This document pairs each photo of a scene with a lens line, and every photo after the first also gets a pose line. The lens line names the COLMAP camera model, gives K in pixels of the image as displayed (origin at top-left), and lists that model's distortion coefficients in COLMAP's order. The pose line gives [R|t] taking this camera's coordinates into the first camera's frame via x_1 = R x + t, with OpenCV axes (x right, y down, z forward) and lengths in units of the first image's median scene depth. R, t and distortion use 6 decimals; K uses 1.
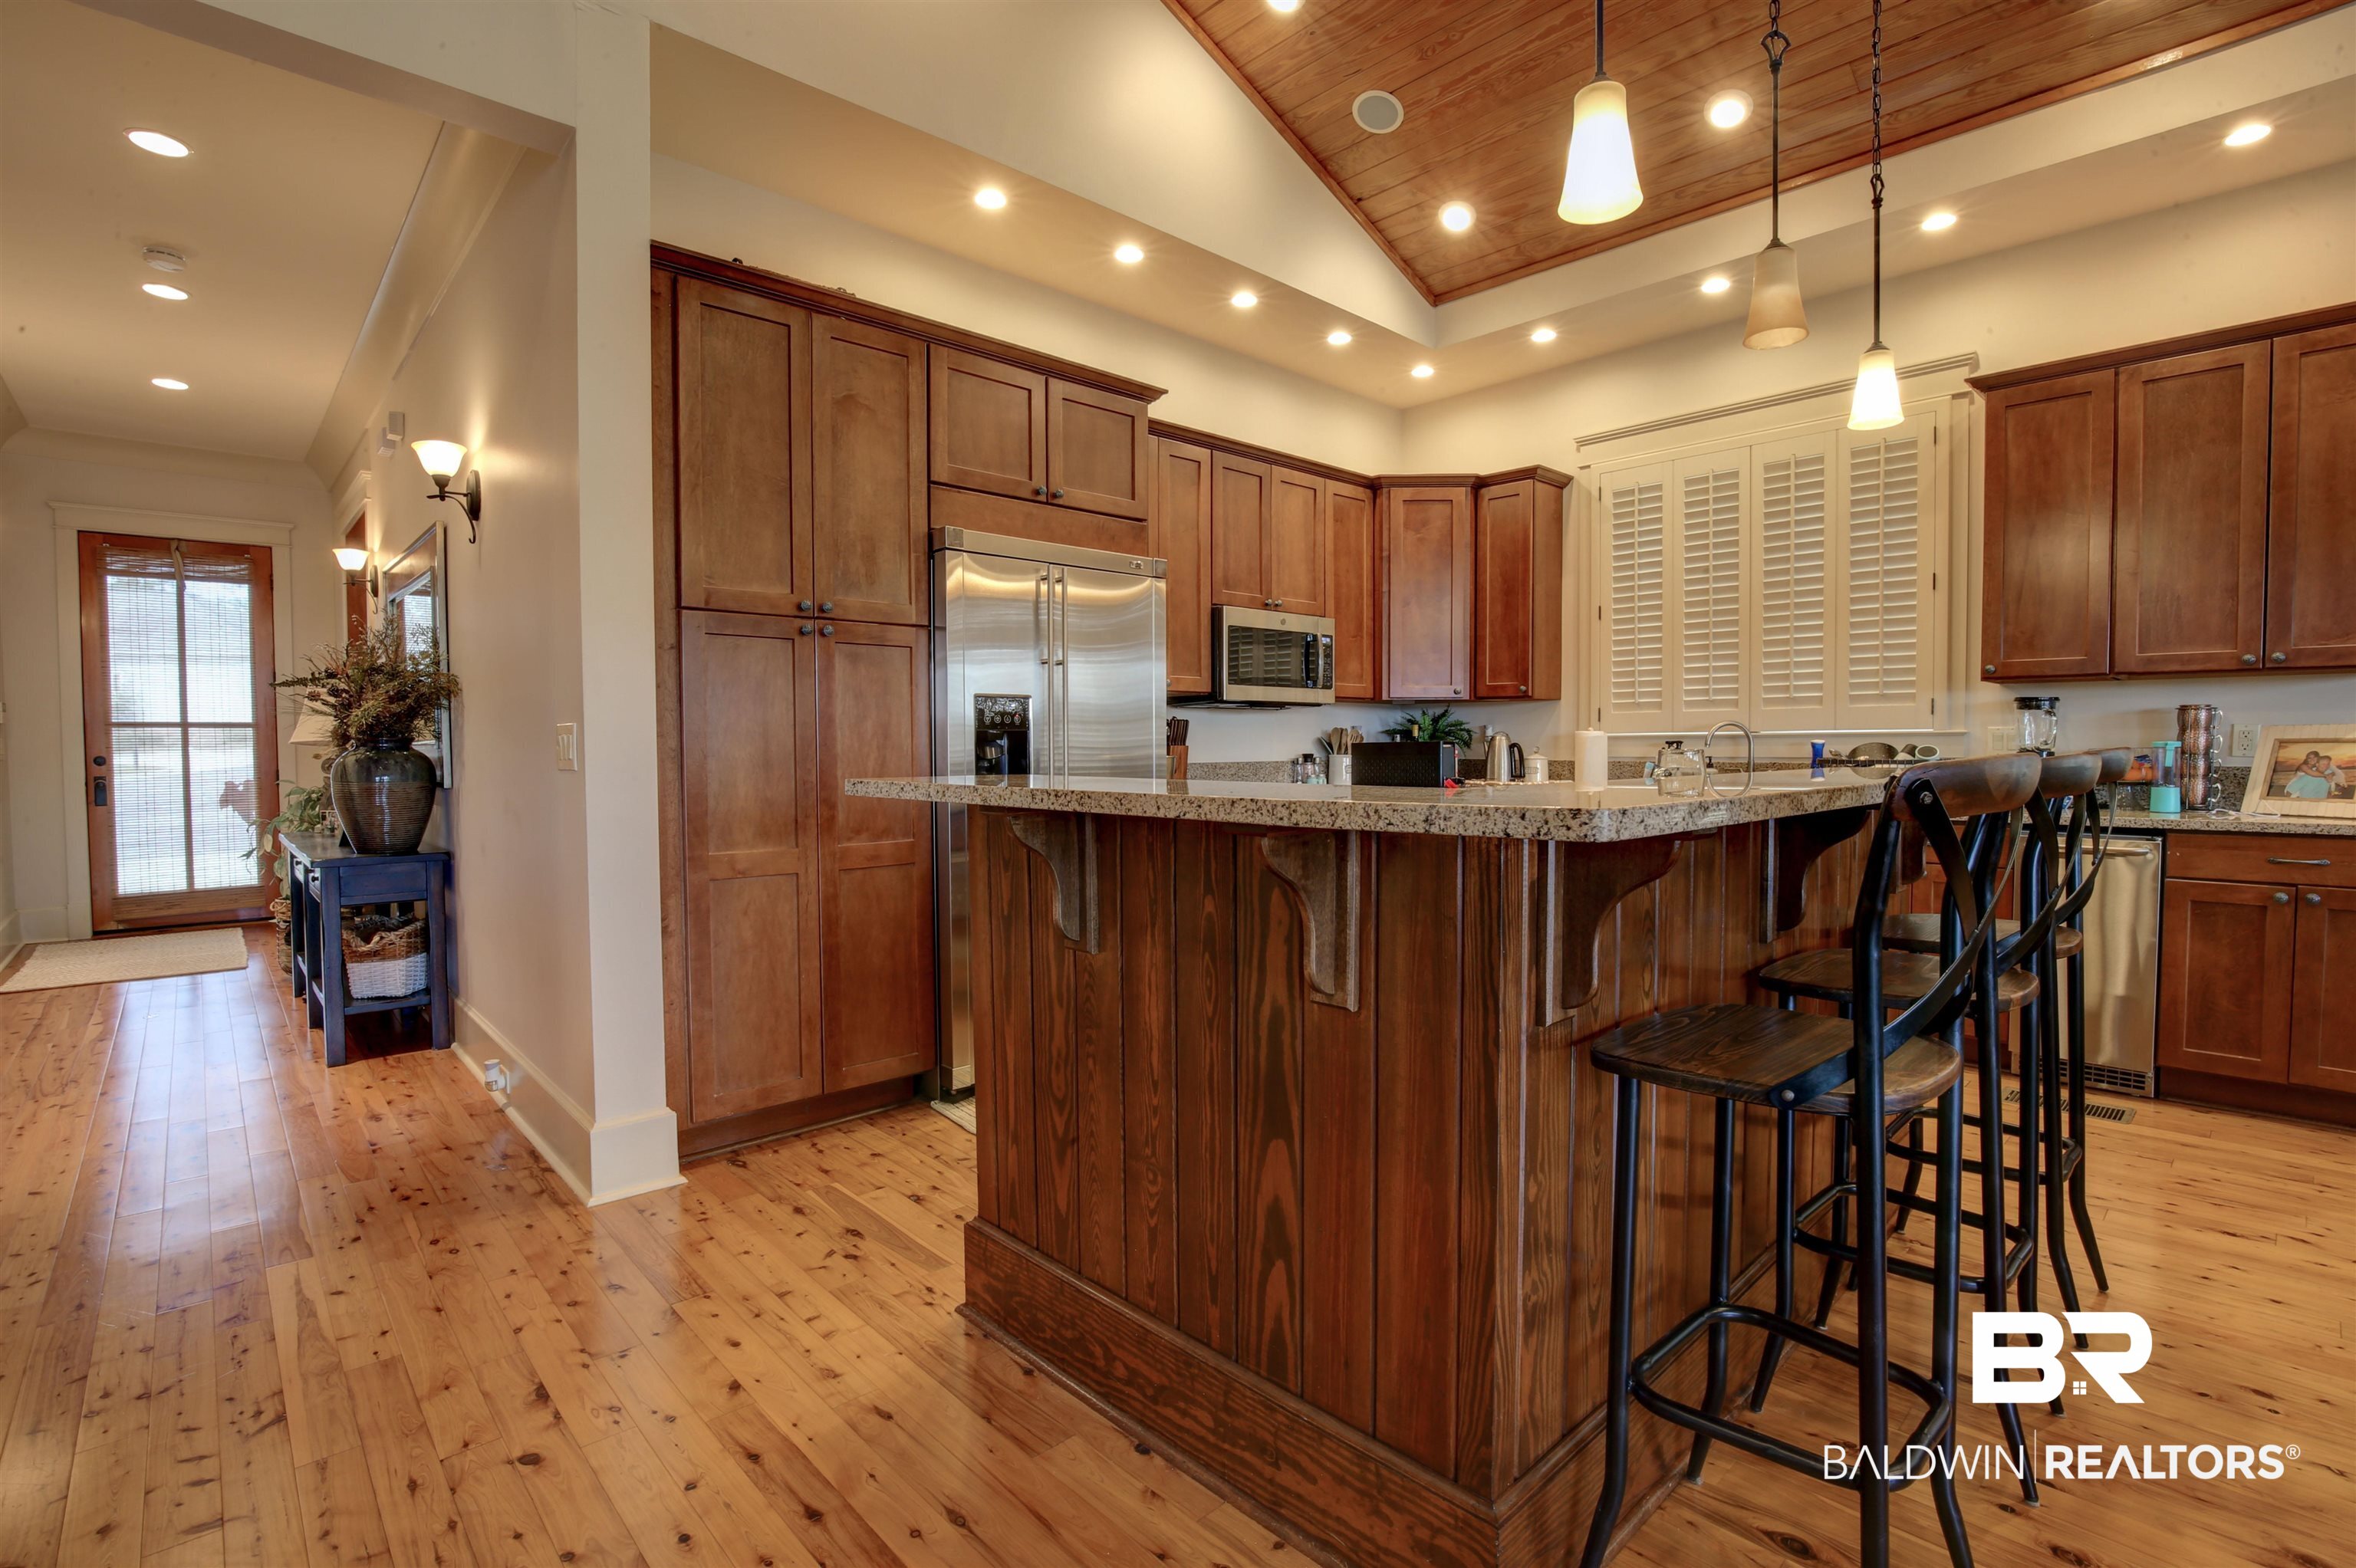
lens RADIAL K [[1094.9, 0, 1178.0], [0, 1094.9, 784.0], [0, 0, 1]] dist [-0.026629, 0.001609]
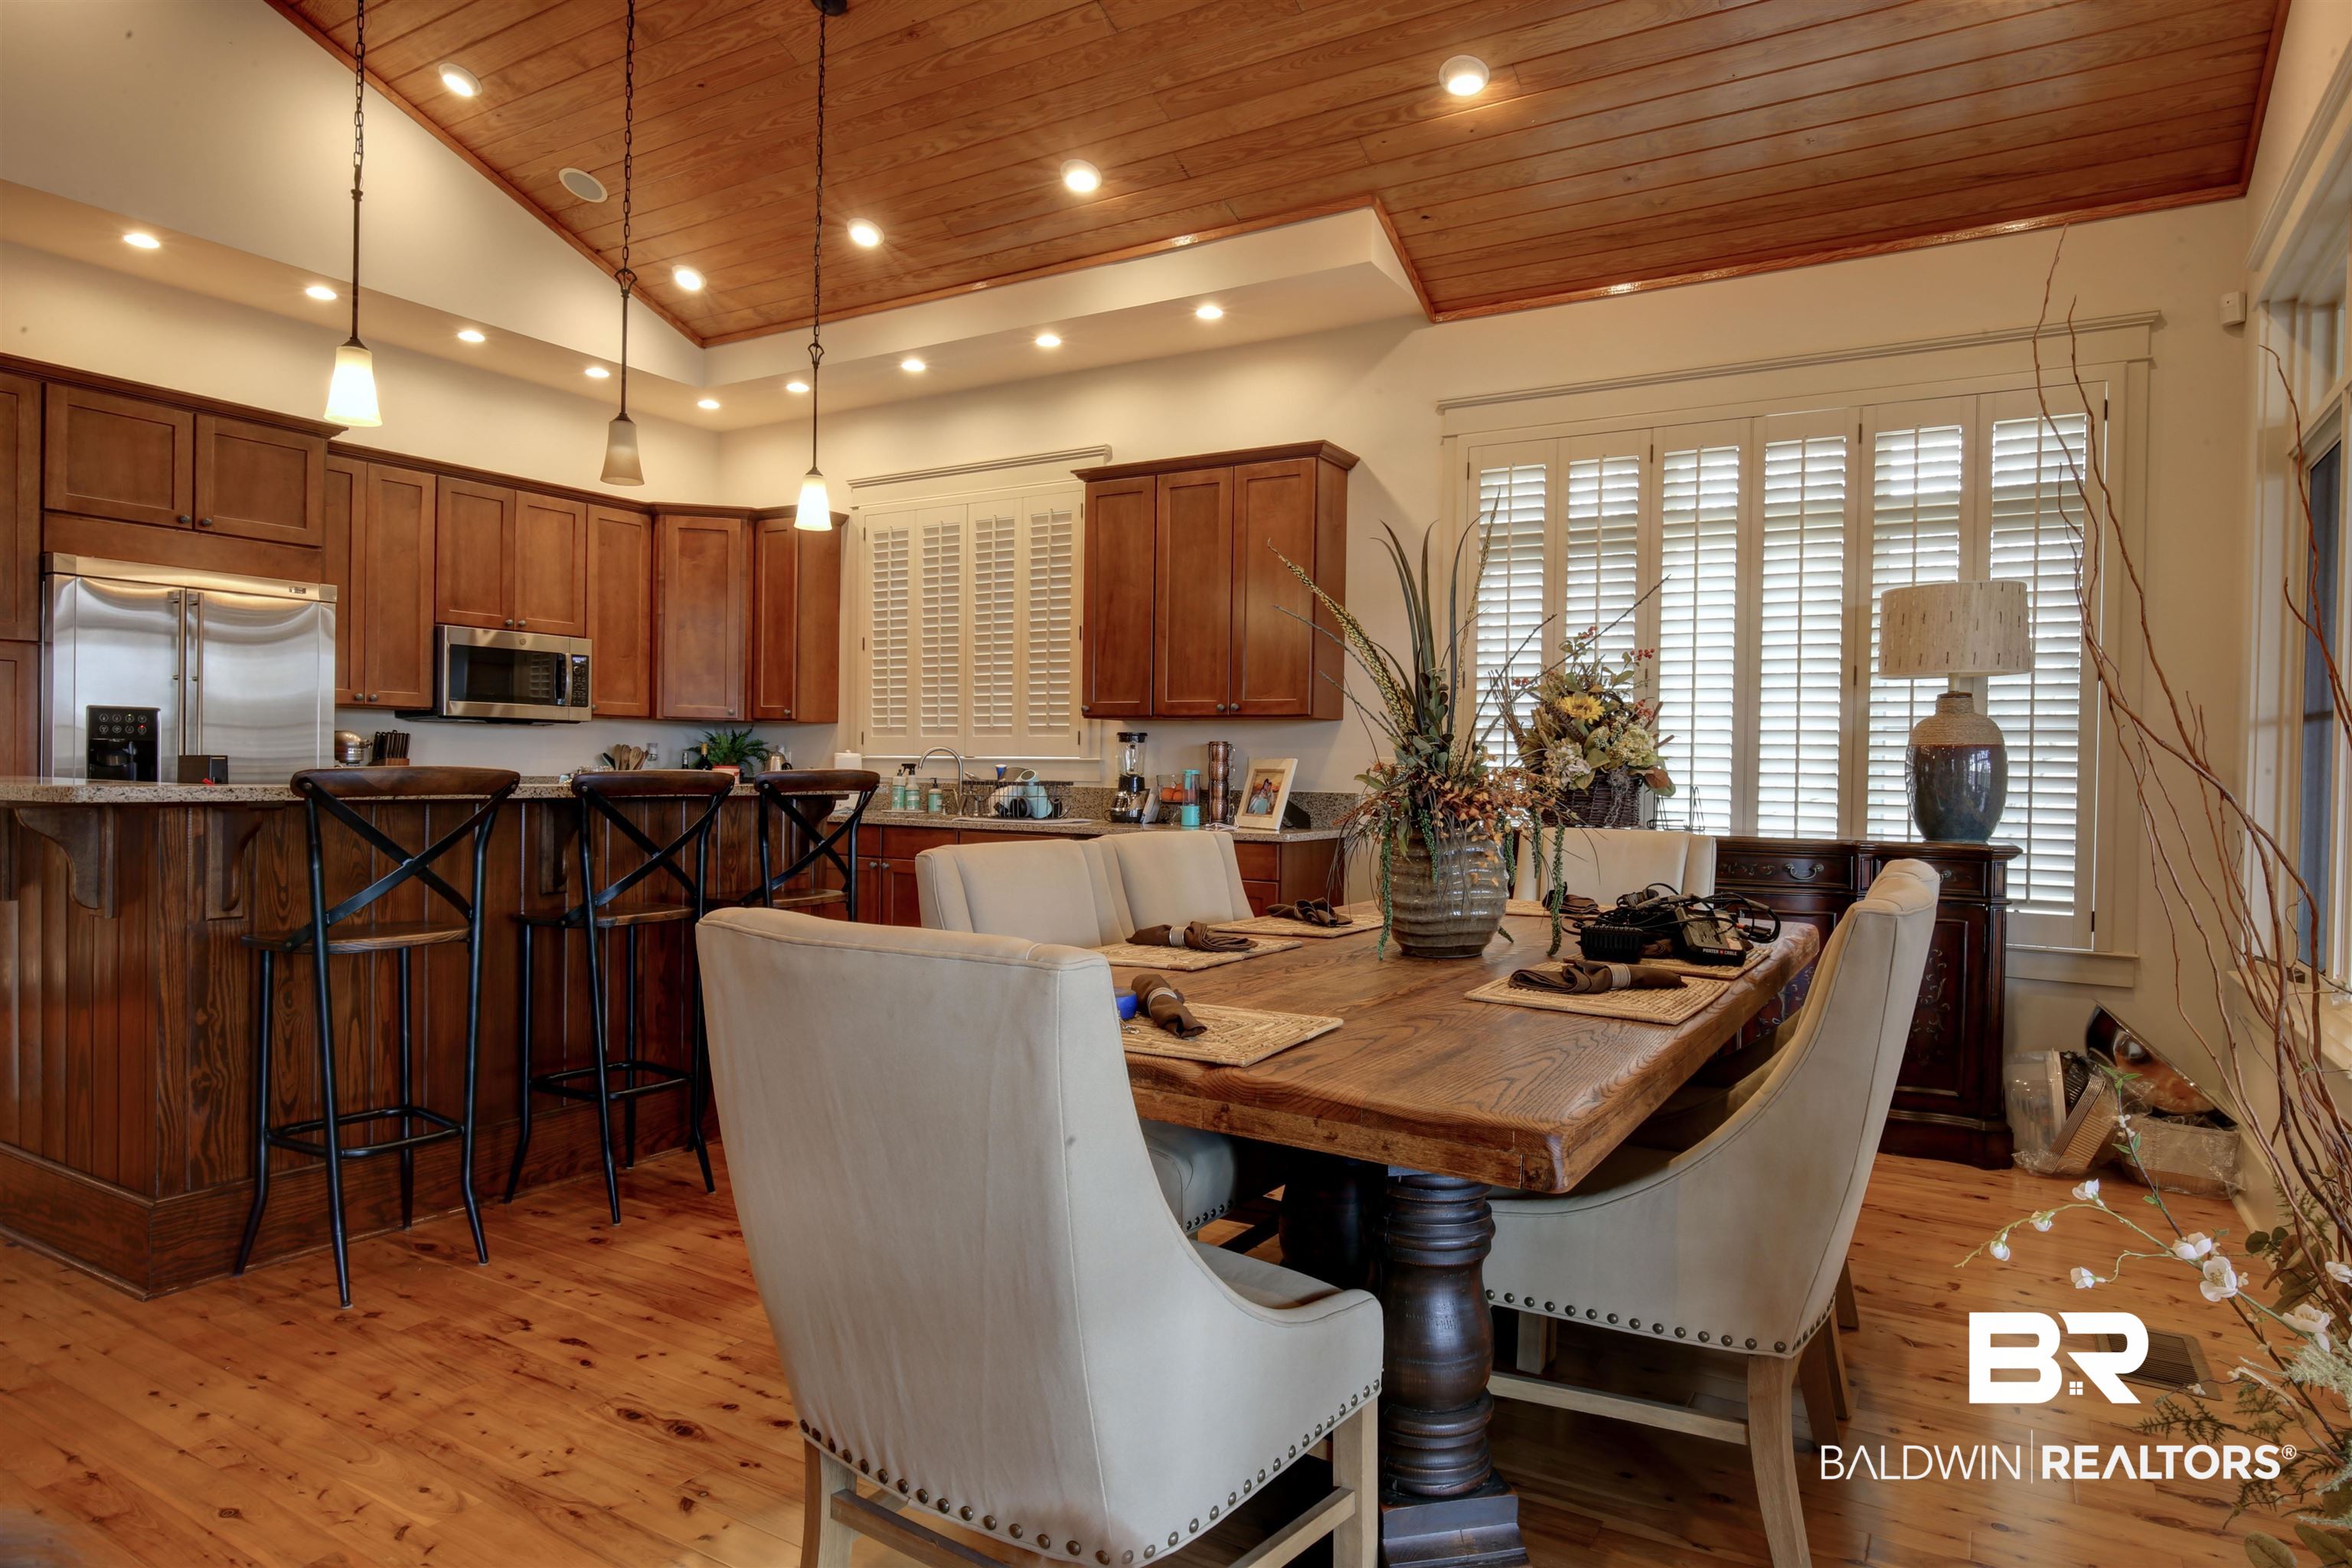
lens RADIAL K [[1313.2, 0, 1180.0], [0, 1313.2, 819.9], [0, 0, 1]] dist [-0.074194, 0.023389]
pose [[0.953608, 0.009573, 0.300899, 0.360126], [-0.010798, 0.999939, 0.002407, 0.013407], [-0.300858, -0.005544, 0.953653, -0.399146]]
